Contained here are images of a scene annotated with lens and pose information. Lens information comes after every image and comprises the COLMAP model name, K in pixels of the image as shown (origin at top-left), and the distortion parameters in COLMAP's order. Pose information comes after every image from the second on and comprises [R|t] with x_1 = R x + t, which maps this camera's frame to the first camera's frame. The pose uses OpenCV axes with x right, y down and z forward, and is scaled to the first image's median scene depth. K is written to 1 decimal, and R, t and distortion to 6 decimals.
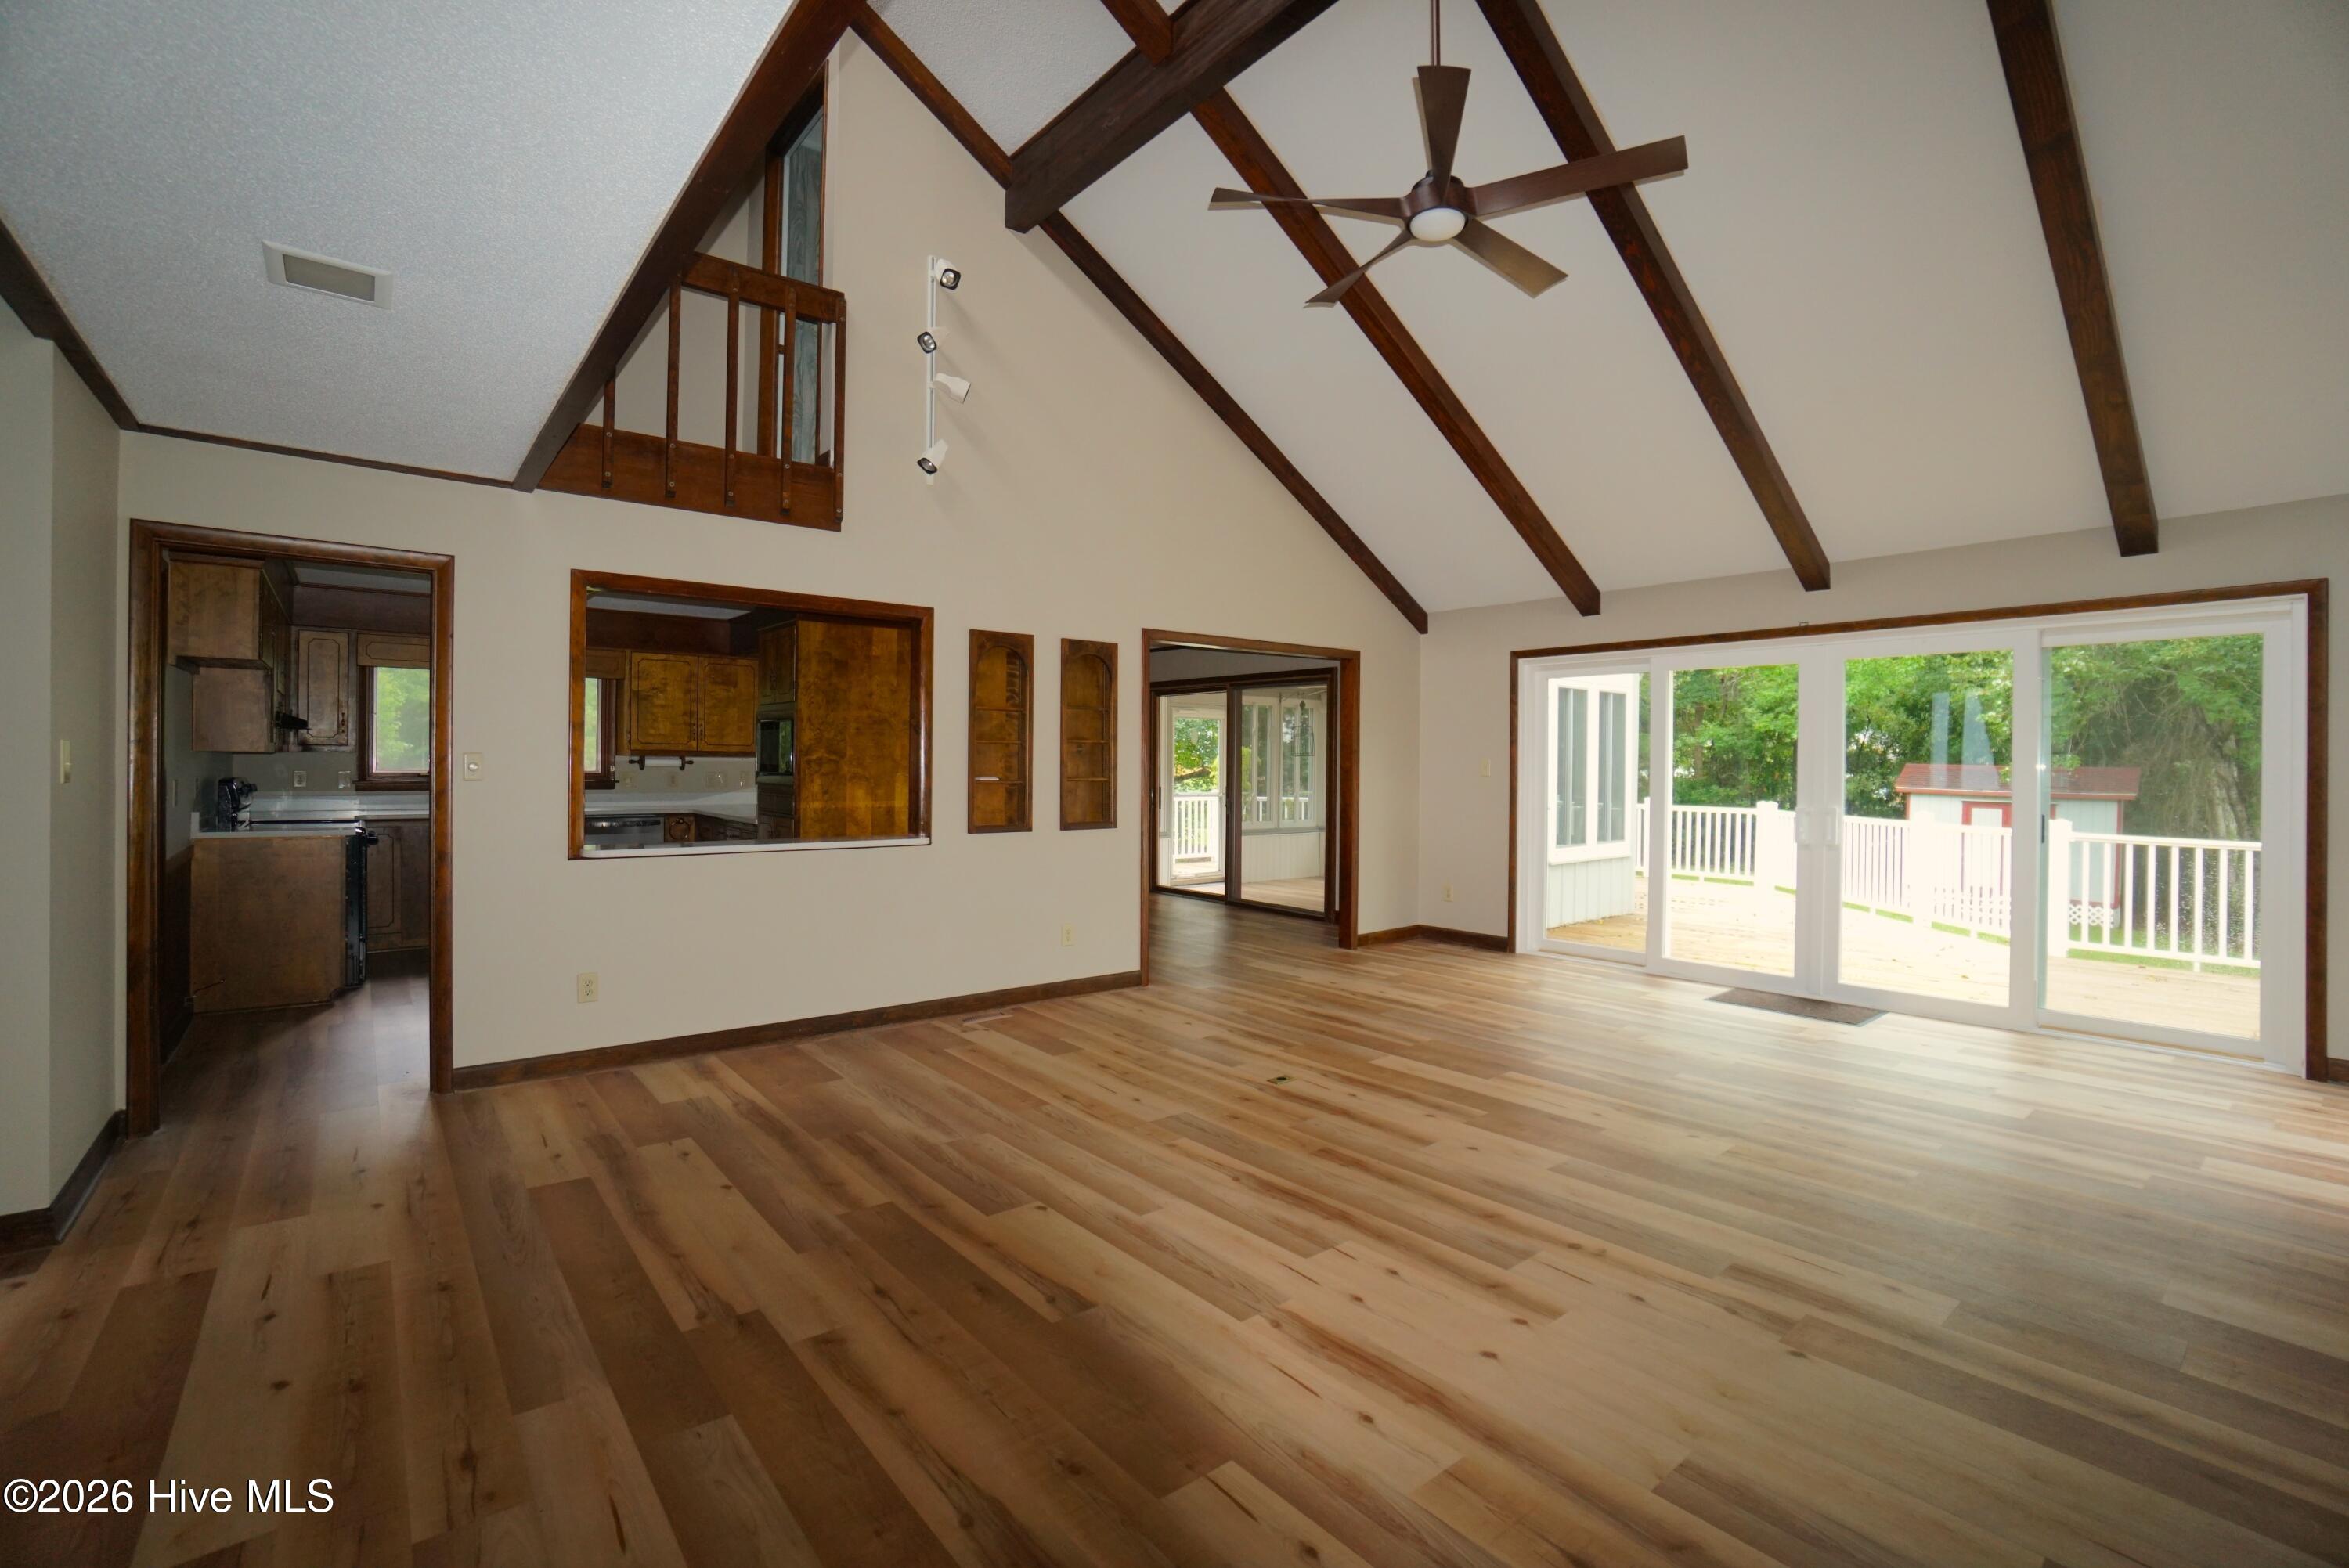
lens RADIAL K [[1031.4, 0, 1161.2], [0, 1031.4, 770.5], [0, 0, 1]] dist [-0.056981, 0.021005]
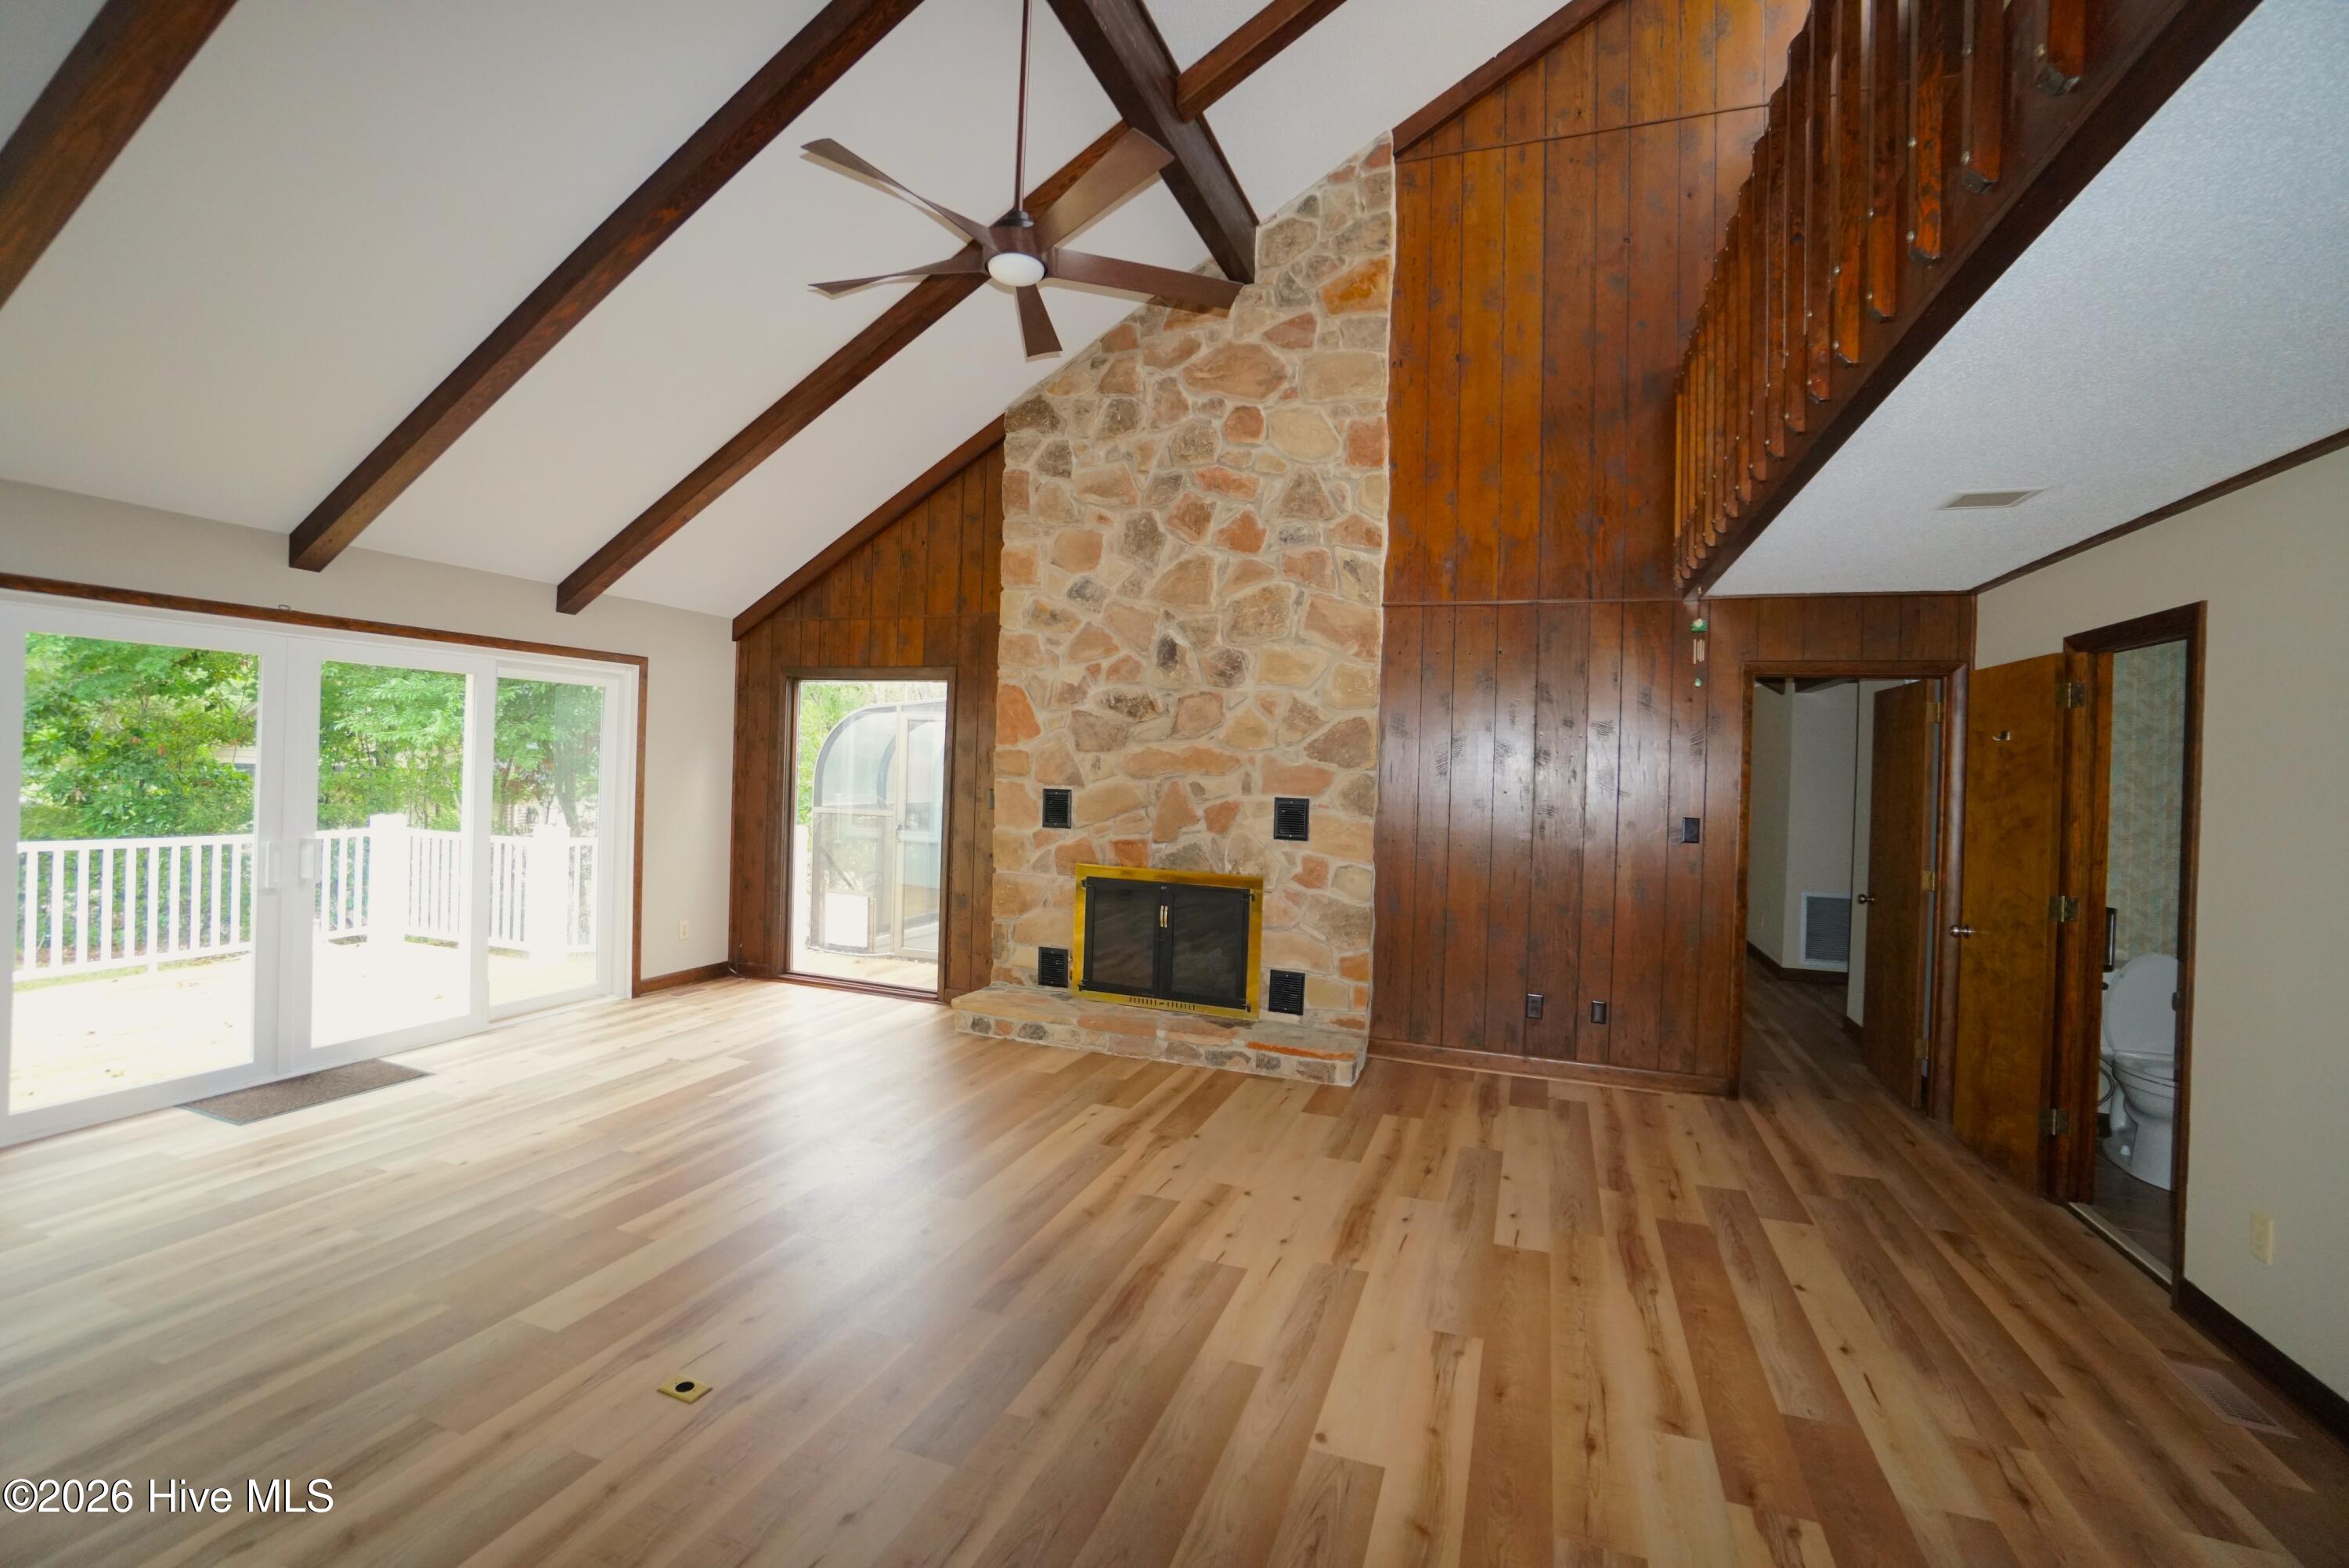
lens RADIAL K [[1031.4, 0, 1161.2], [0, 1031.4, 770.5], [0, 0, 1]] dist [-0.056981, 0.021005]
pose [[-0.513003, -0.024906, 0.858026, -0.762517], [-0.031959, 0.999440, 0.009903, -0.093595], [-0.857792, -0.022341, -0.513511, 1.637626]]
